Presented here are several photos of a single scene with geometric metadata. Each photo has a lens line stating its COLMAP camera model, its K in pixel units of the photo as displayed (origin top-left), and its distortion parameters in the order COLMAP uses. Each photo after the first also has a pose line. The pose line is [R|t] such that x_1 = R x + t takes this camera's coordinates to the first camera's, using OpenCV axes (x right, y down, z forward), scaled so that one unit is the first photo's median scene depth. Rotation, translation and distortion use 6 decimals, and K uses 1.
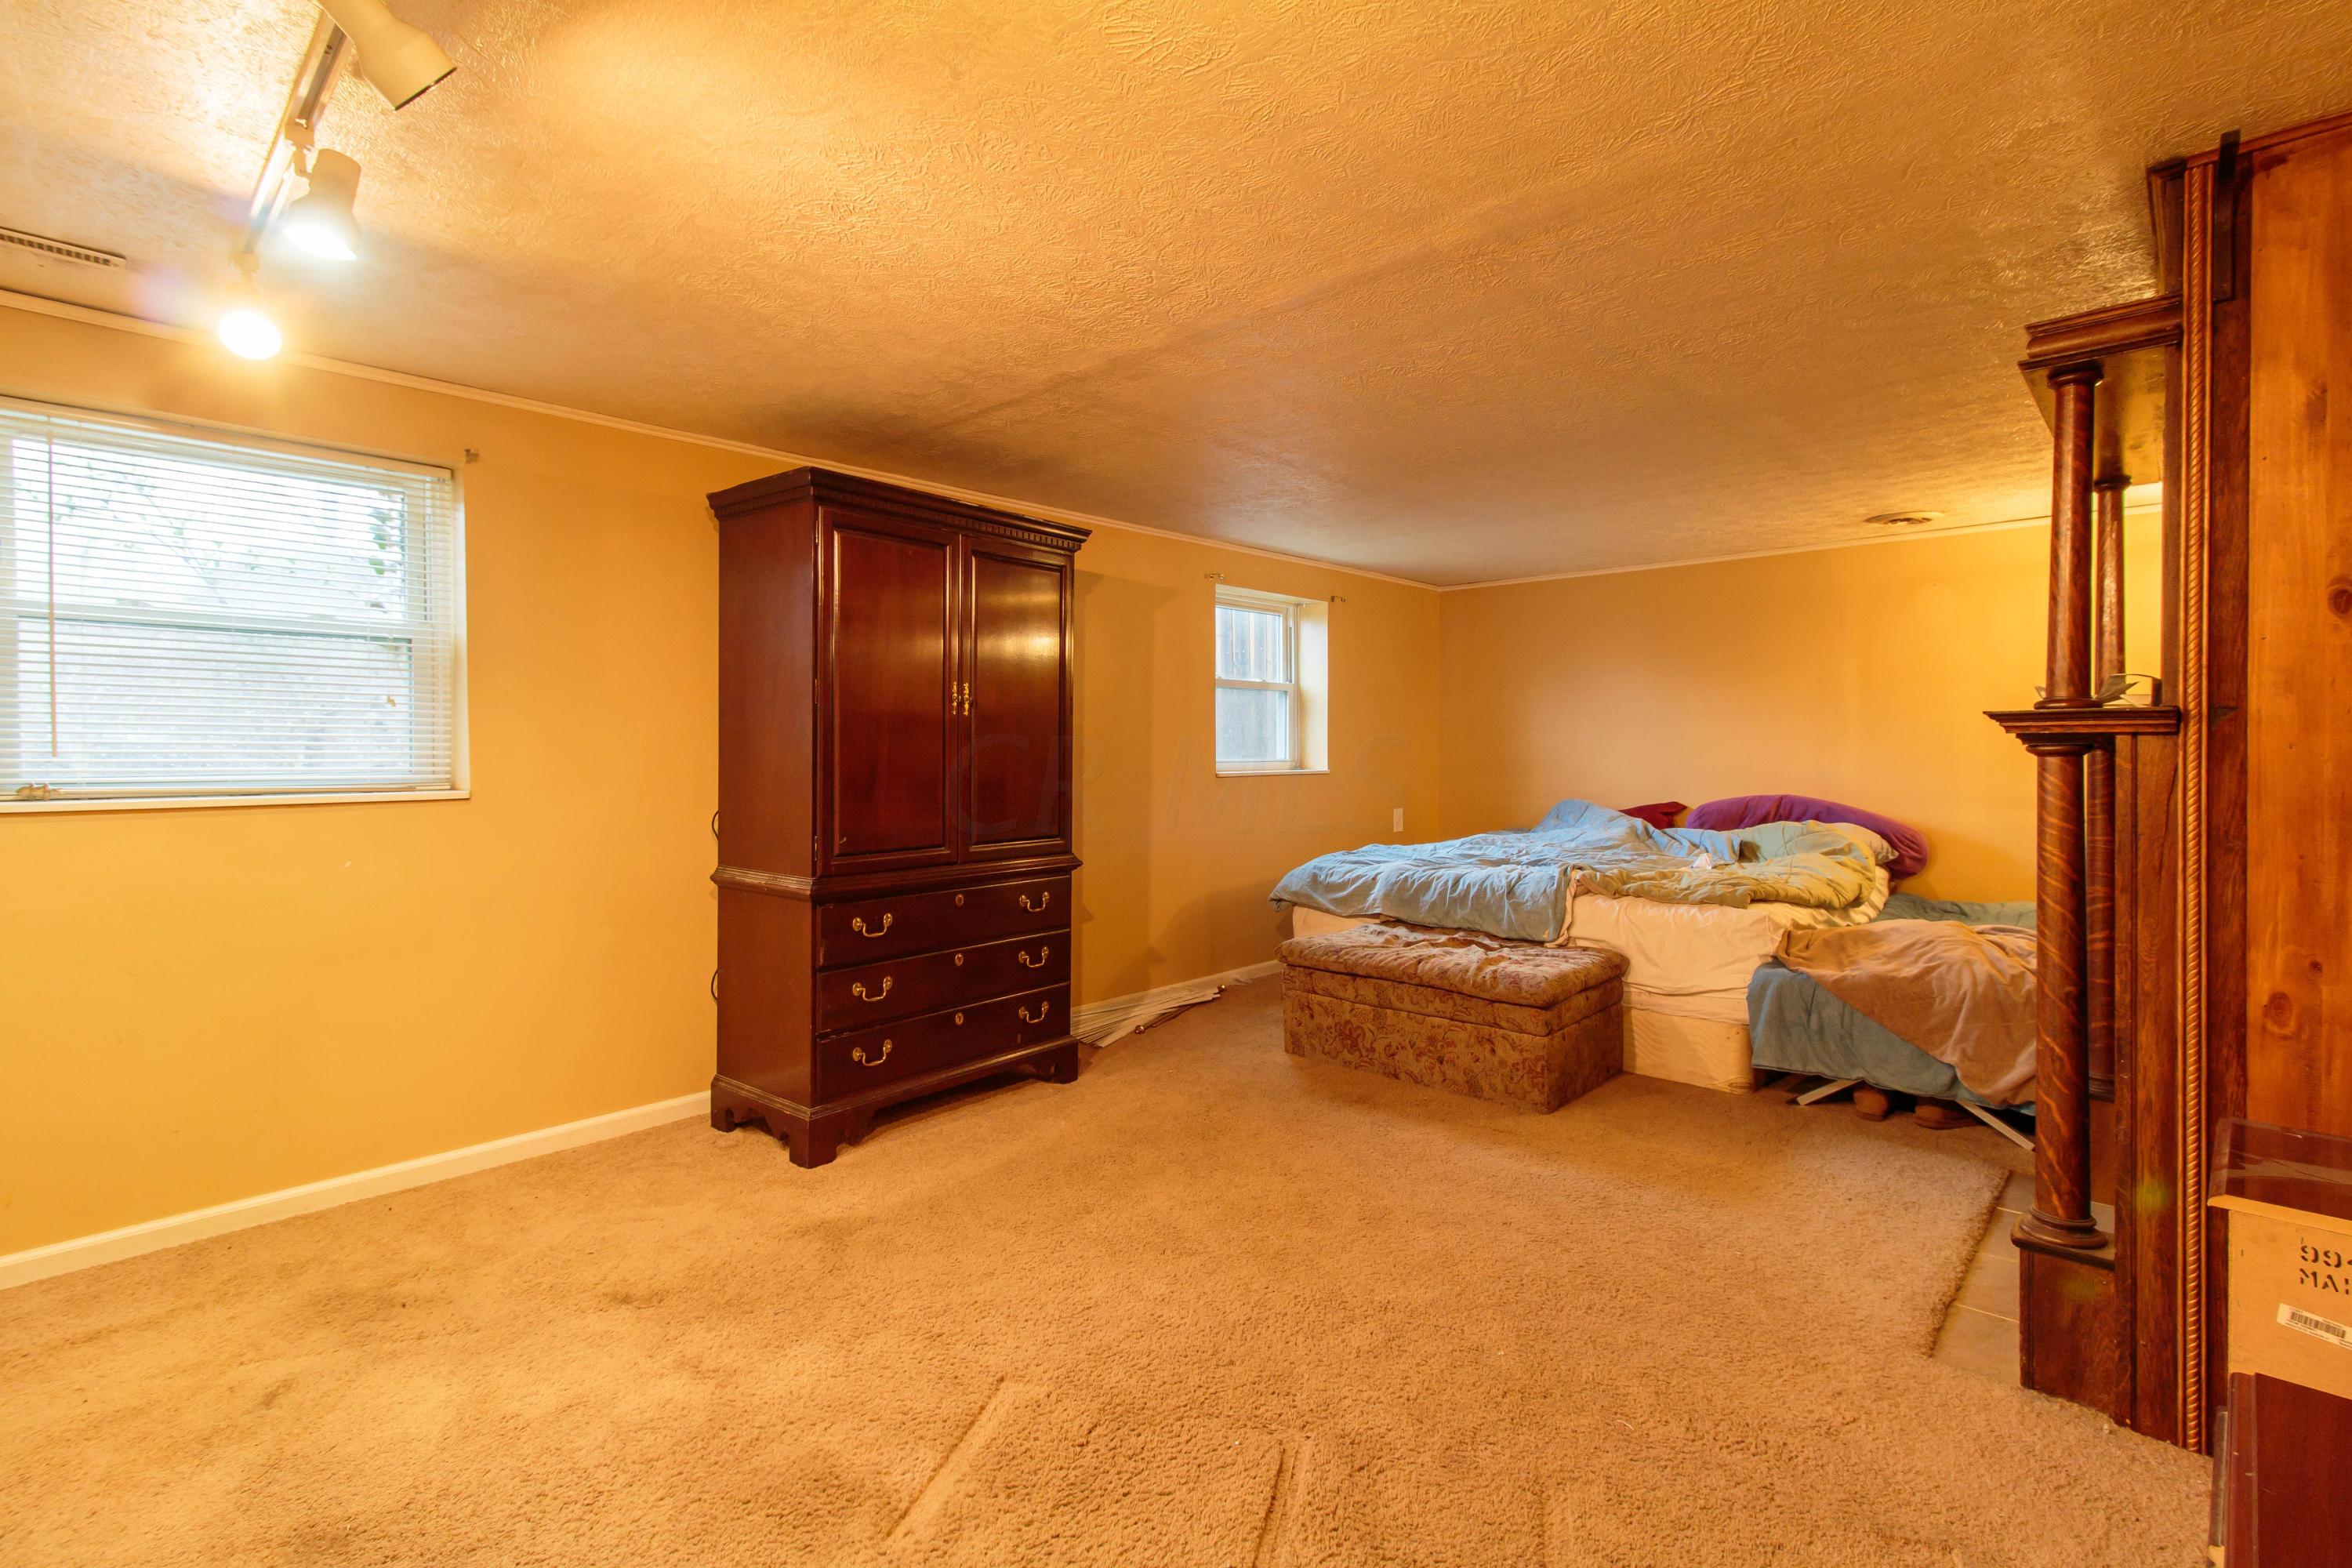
lens RADIAL K [[1089.9, 0, 1176.8], [0, 1089.9, 766.7], [0, 0, 1]] dist [0.003363, -0.001152]
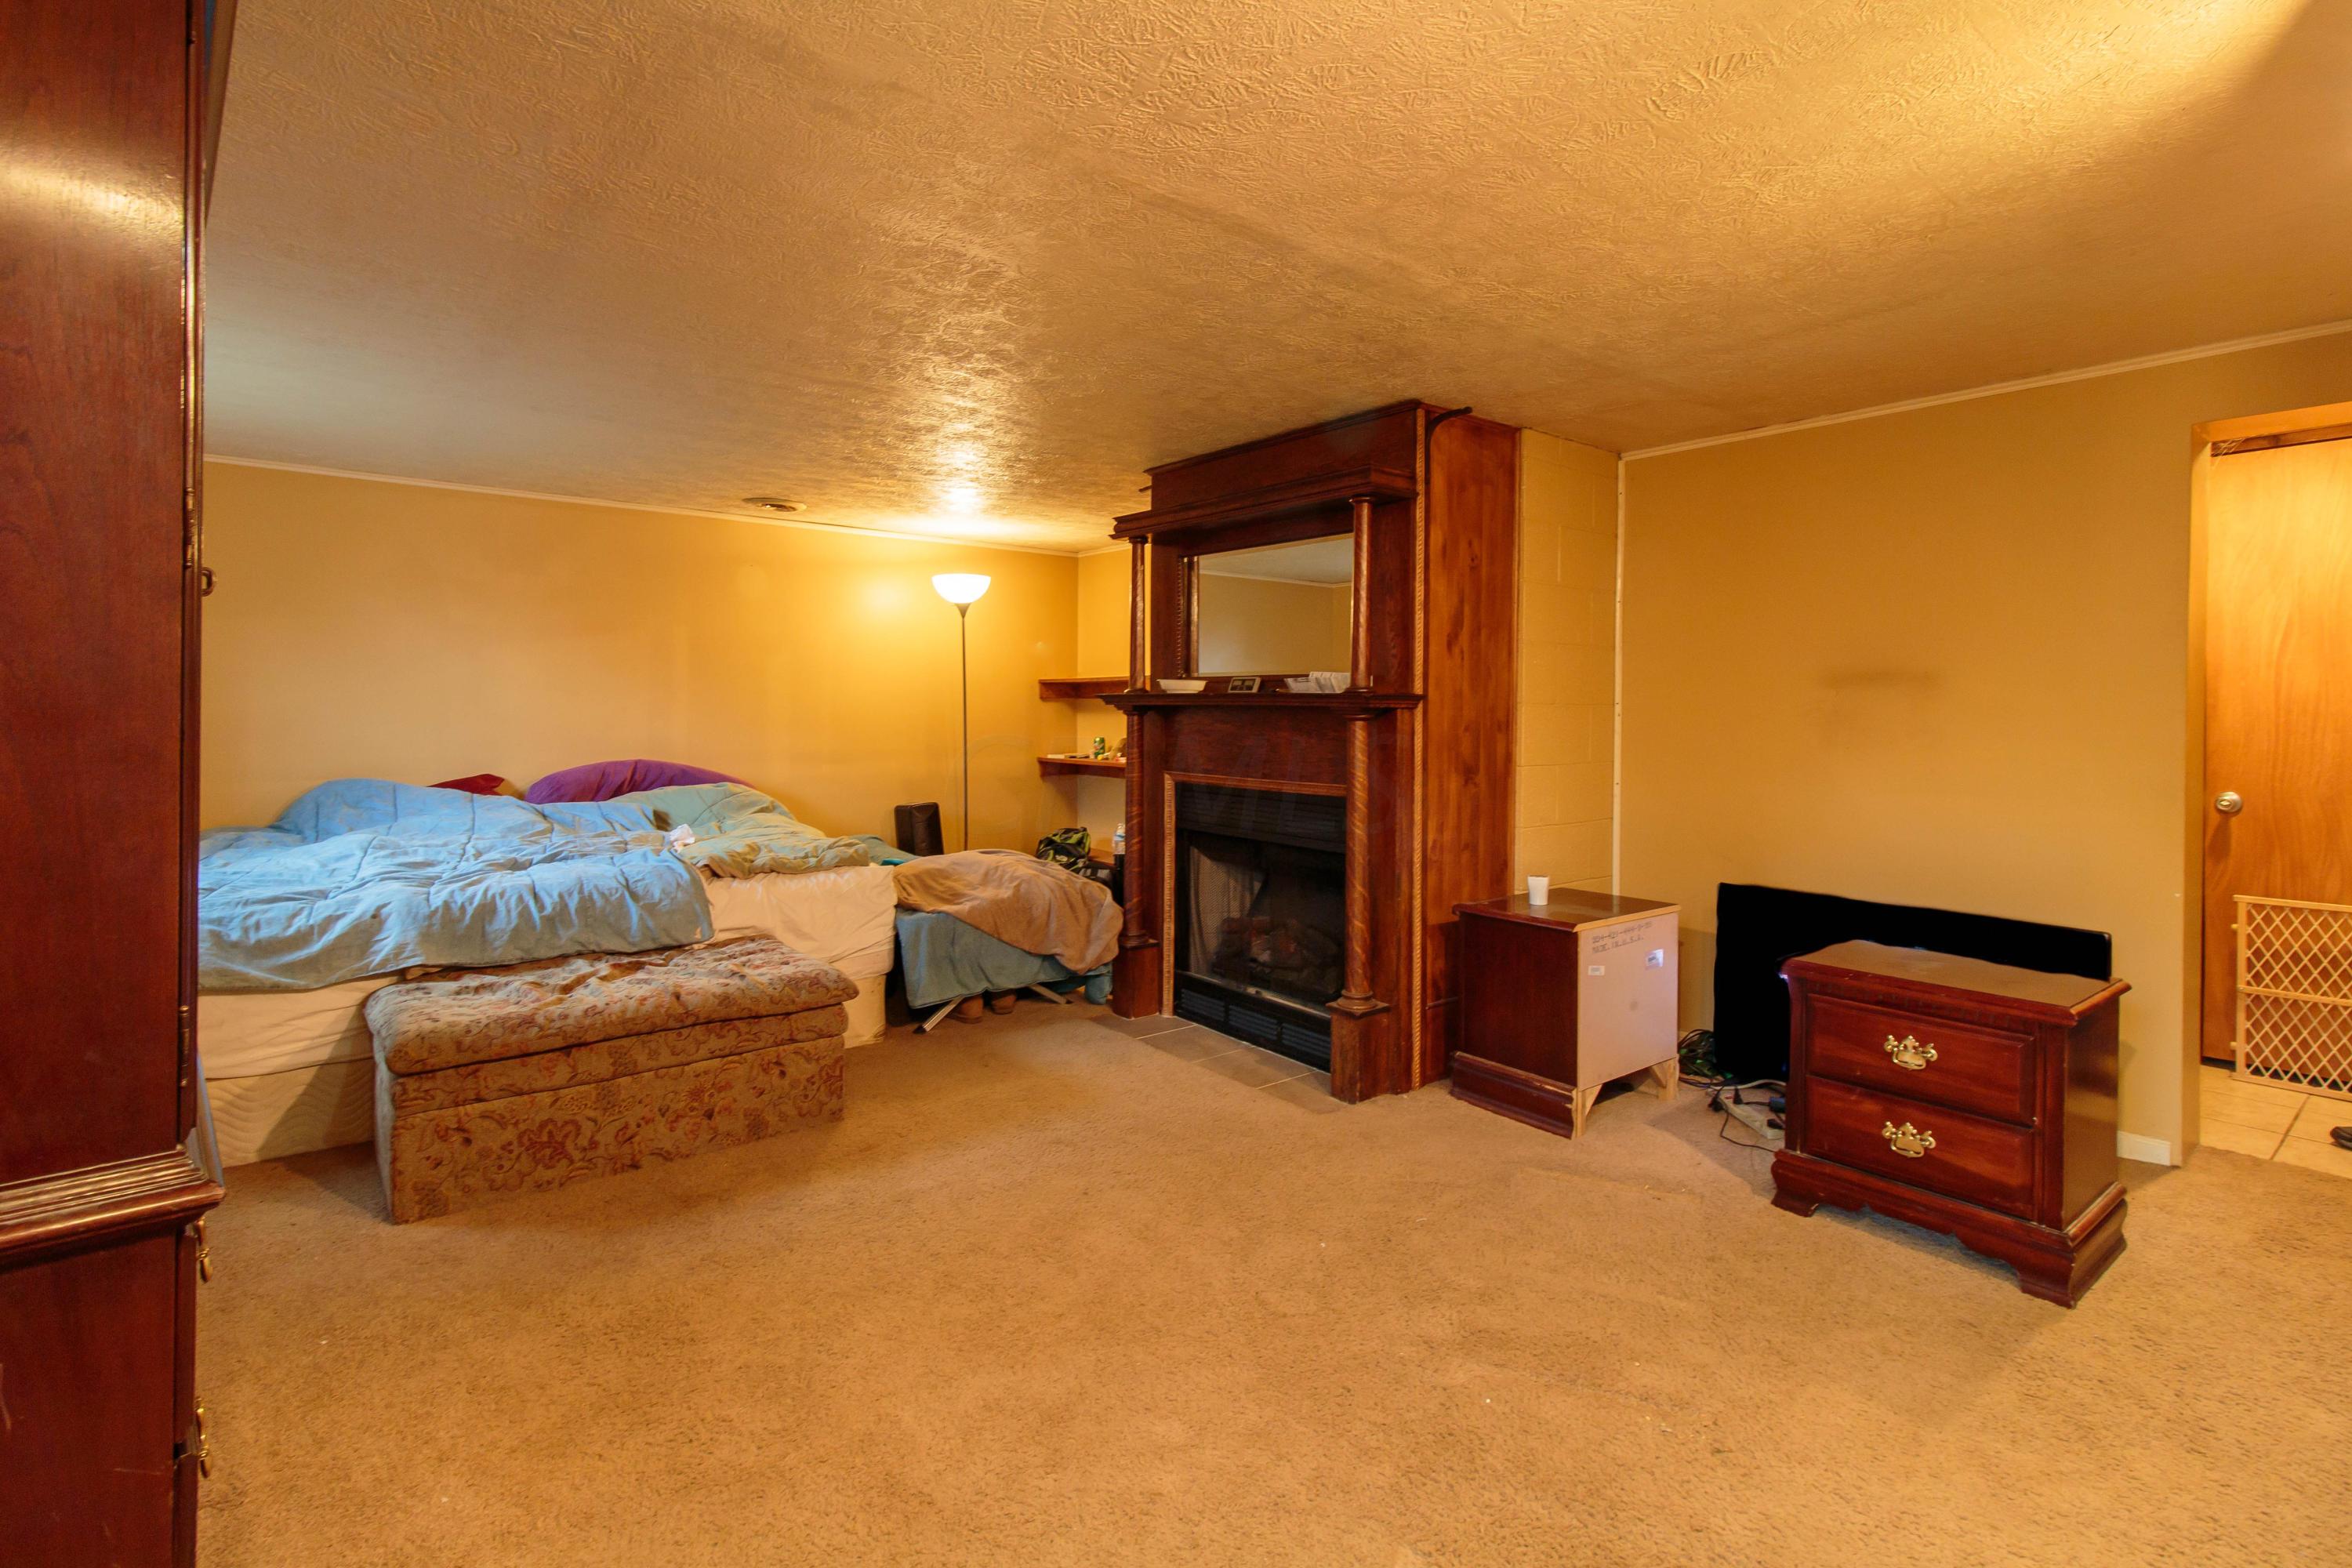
lens RADIAL K [[1089.9, 0, 1194.9], [0, 1089.9, 717.8], [0, 0, 1]] dist [0.003363, -0.001152]
pose [[0.139897, -0.001436, 0.990165, -0.468582], [0.013442, 0.999910, -0.000449, -0.007341], [-0.990075, 0.013372, 0.139903, 0.537470]]
